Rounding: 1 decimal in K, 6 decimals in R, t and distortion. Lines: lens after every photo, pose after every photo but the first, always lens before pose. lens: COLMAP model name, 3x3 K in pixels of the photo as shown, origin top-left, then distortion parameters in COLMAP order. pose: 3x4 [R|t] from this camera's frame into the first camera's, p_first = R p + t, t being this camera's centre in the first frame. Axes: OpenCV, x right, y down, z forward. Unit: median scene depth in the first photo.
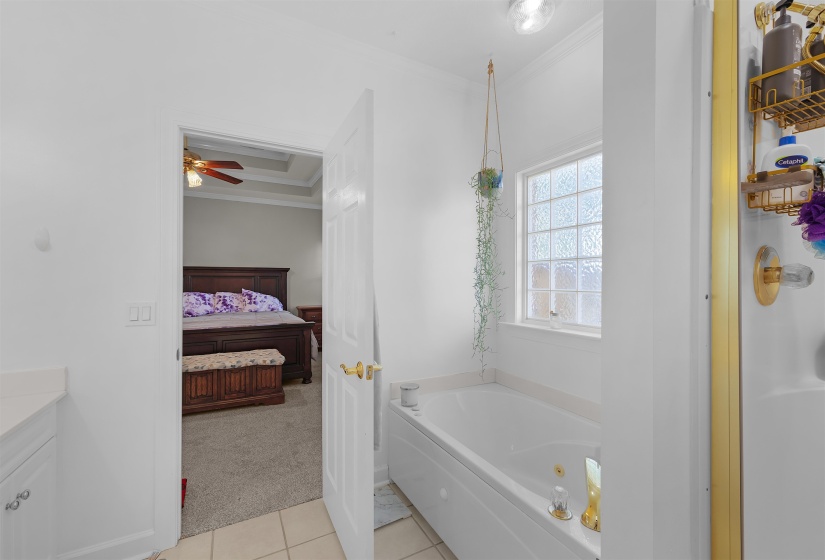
lens RADIAL K [[332.1, 0, 410.8], [0, 332.1, 280.7], [0, 0, 1]] dist [0.003006, 0.000153]
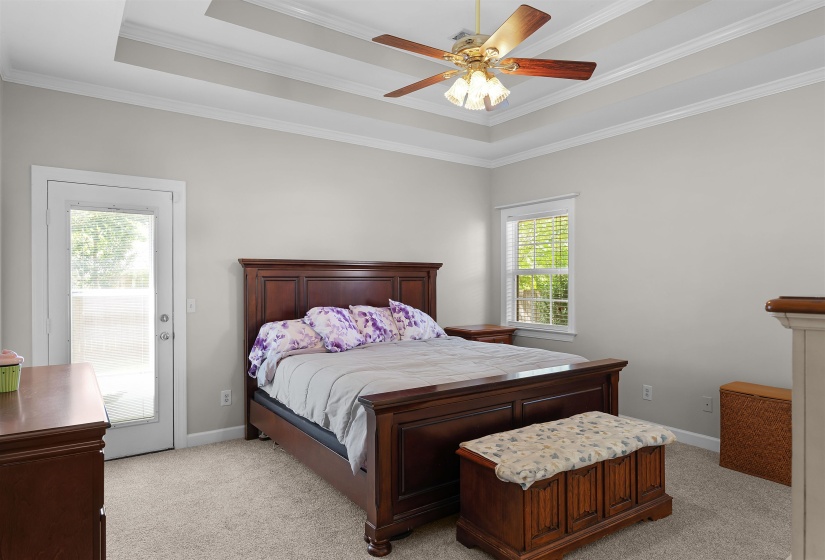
lens RADIAL K [[493.5, 0, 412.5], [0, 493.5, 280.0], [0, 0, 1]] dist [-0.007174, -0.001227]
pose [[0.993702, -0.002068, 0.112036, -0.577301], [0.001893, 0.999997, 0.001669, -0.010364], [-0.112039, -0.001447, 0.993703, 0.160006]]
